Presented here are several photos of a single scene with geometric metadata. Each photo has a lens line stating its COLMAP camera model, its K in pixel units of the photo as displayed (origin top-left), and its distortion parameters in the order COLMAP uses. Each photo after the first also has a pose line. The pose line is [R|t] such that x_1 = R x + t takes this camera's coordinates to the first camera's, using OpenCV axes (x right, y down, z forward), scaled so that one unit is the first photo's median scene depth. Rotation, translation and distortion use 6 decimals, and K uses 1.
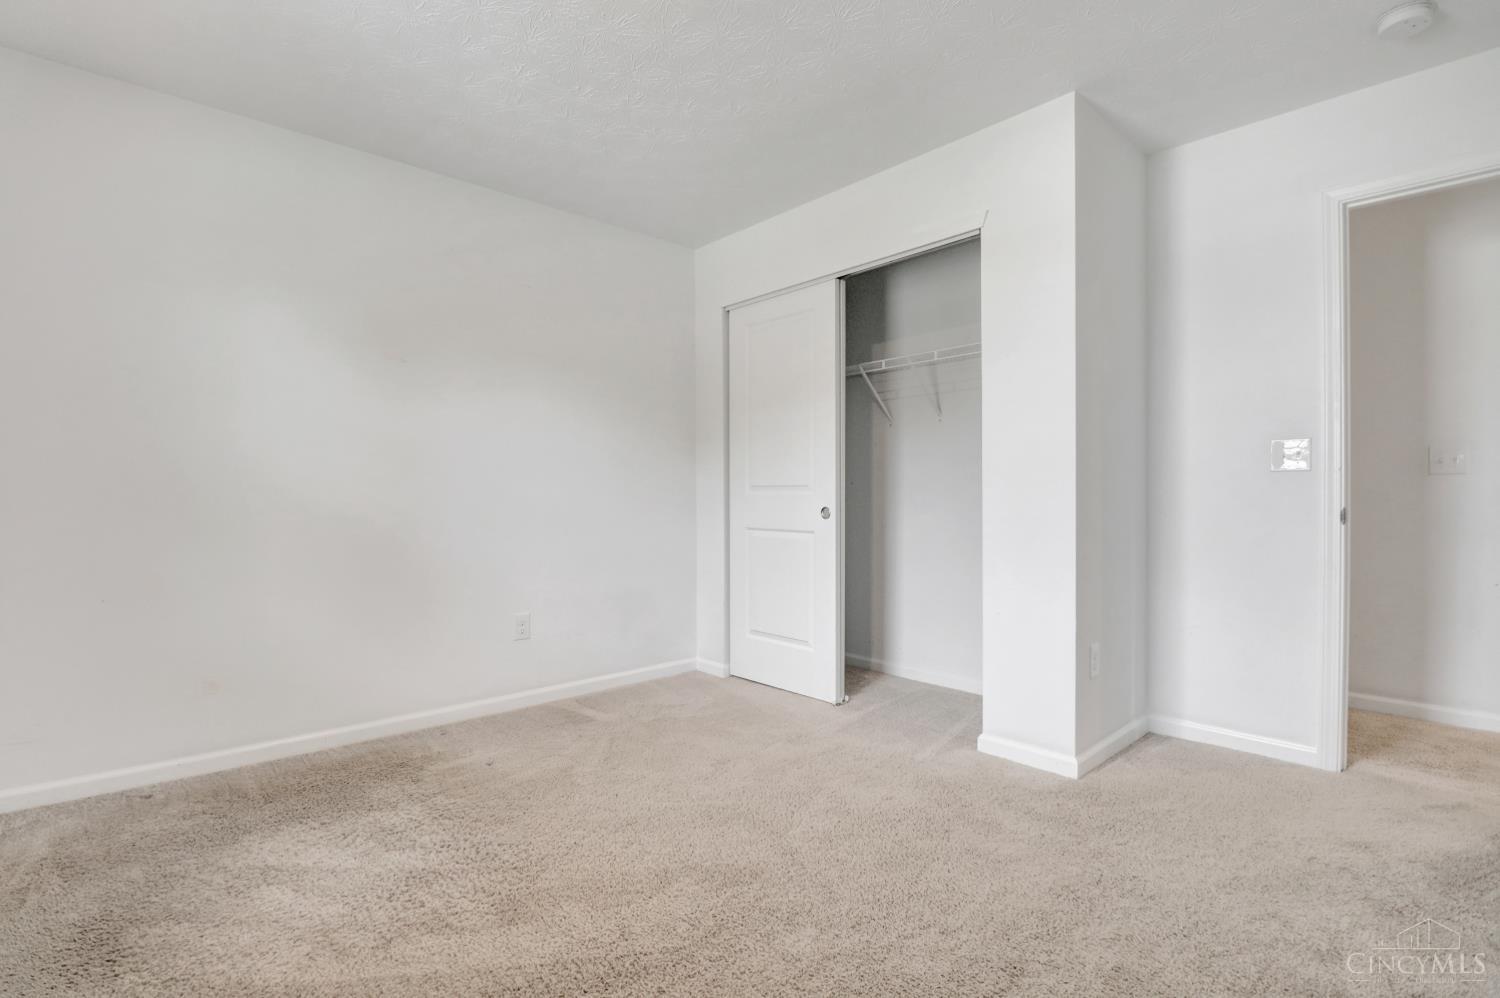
lens RADIAL K [[694.6, 0, 744.0], [0, 694.6, 482.1], [0, 0, 1]] dist [-0.000575, -0.000355]
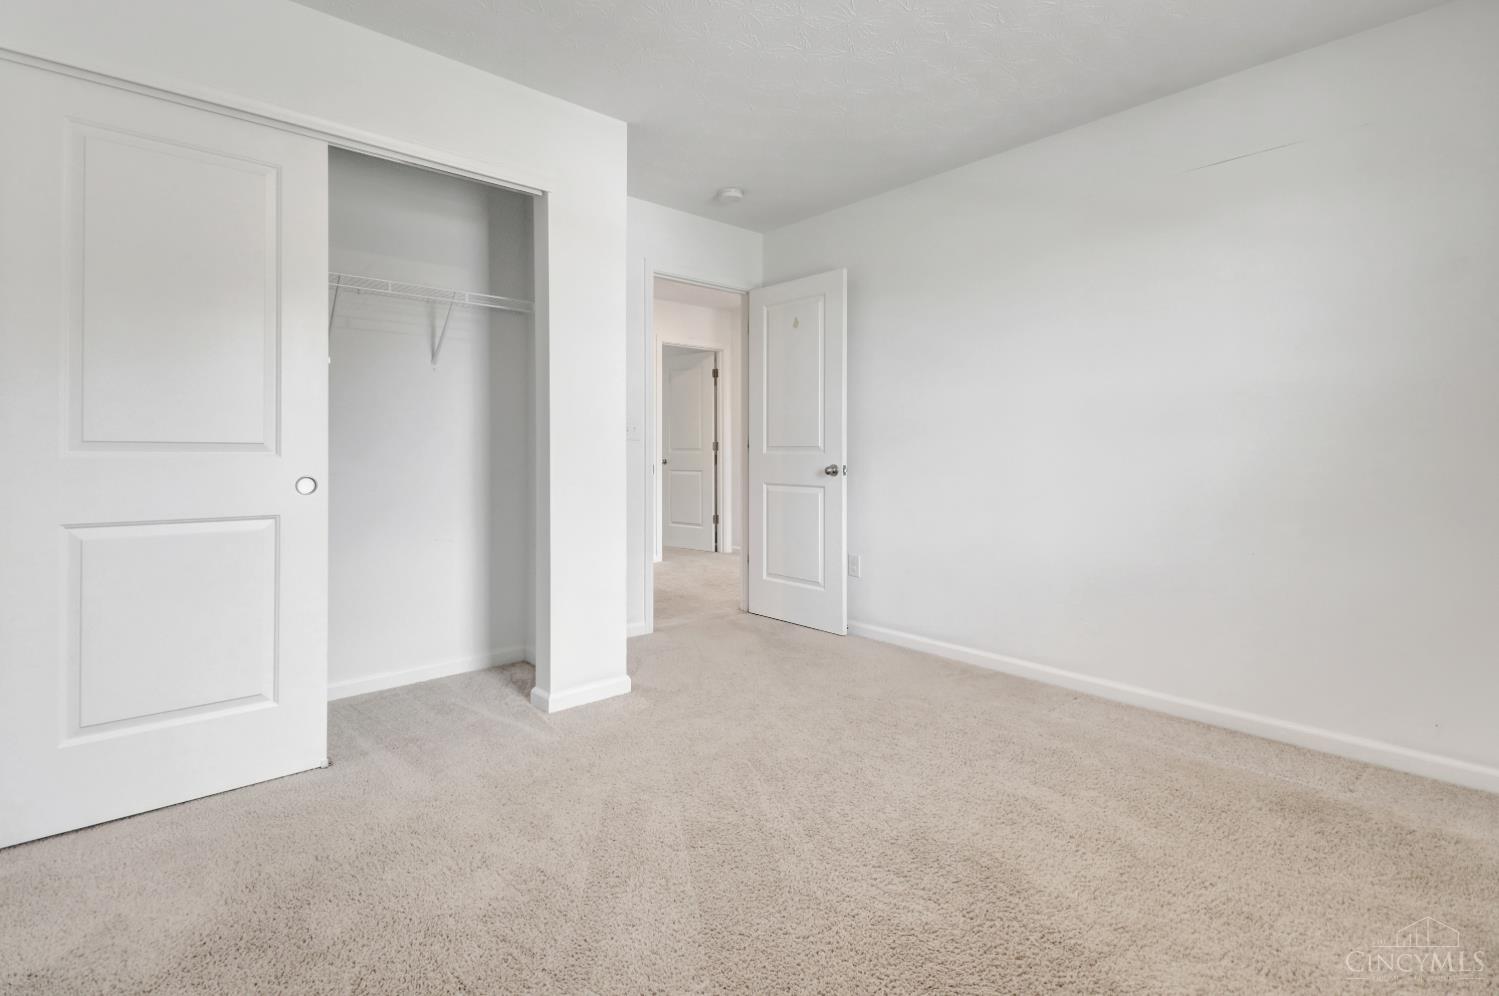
lens RADIAL K [[676.5, 0, 752.6], [0, 676.5, 452.0], [0, 0, 1]] dist [-0.000576, -0.000096]
pose [[0.036255, 0.012362, 0.999266, -0.595411], [-0.005741, 0.999910, -0.012162, 0.022198], [-0.999326, -0.005296, 0.036322, 0.646906]]
